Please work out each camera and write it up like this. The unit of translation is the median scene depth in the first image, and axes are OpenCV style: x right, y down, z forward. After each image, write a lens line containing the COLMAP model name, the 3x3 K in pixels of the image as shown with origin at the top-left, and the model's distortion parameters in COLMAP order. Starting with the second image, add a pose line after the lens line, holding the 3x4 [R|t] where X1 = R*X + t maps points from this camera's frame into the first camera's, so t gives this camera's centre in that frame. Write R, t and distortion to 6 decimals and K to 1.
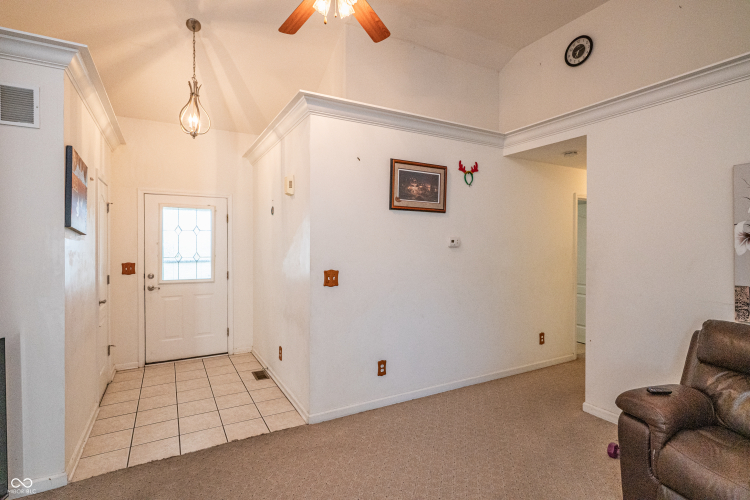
lens RADIAL K [[349.6, 0, 370.3], [0, 349.6, 246.8], [0, 0, 1]] dist [0.000947, 0.000267]
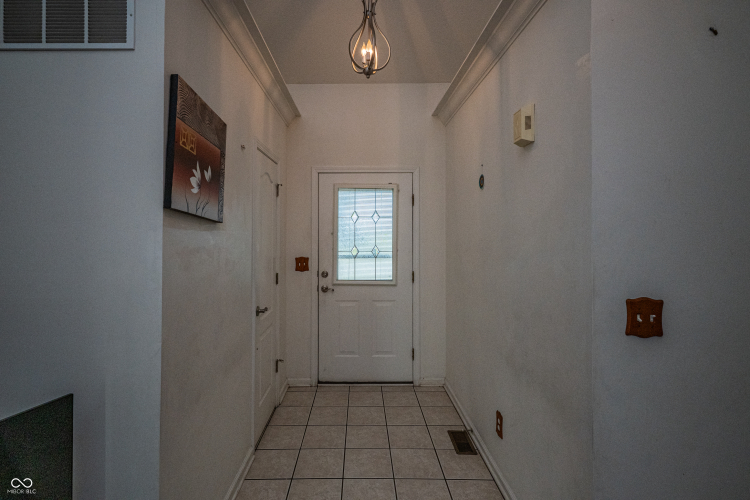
lens RADIAL K [[348.8, 0, 372.4], [0, 348.8, 231.4], [0, 0, 1]] dist [0.000582, 0.000093]
pose [[0.880699, -0.002206, -0.473671, -0.168306], [-0.003997, 0.999919, -0.012089, -0.007153], [0.473659, 0.012540, 0.880619, 0.388977]]
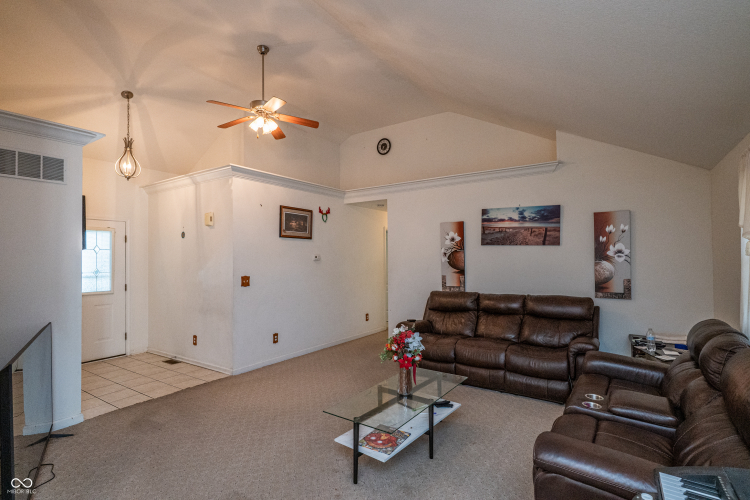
lens RADIAL K [[358.0, 0, 375.0], [0, 358.0, 250.0], [0, 0, 1]] dist [0.002303, 0.000764]
pose [[0.887308, 0.002297, 0.461173, -0.279848], [0.014299, 0.999370, -0.032489, 0.008748], [-0.460957, 0.035422, 0.886716, -0.574639]]
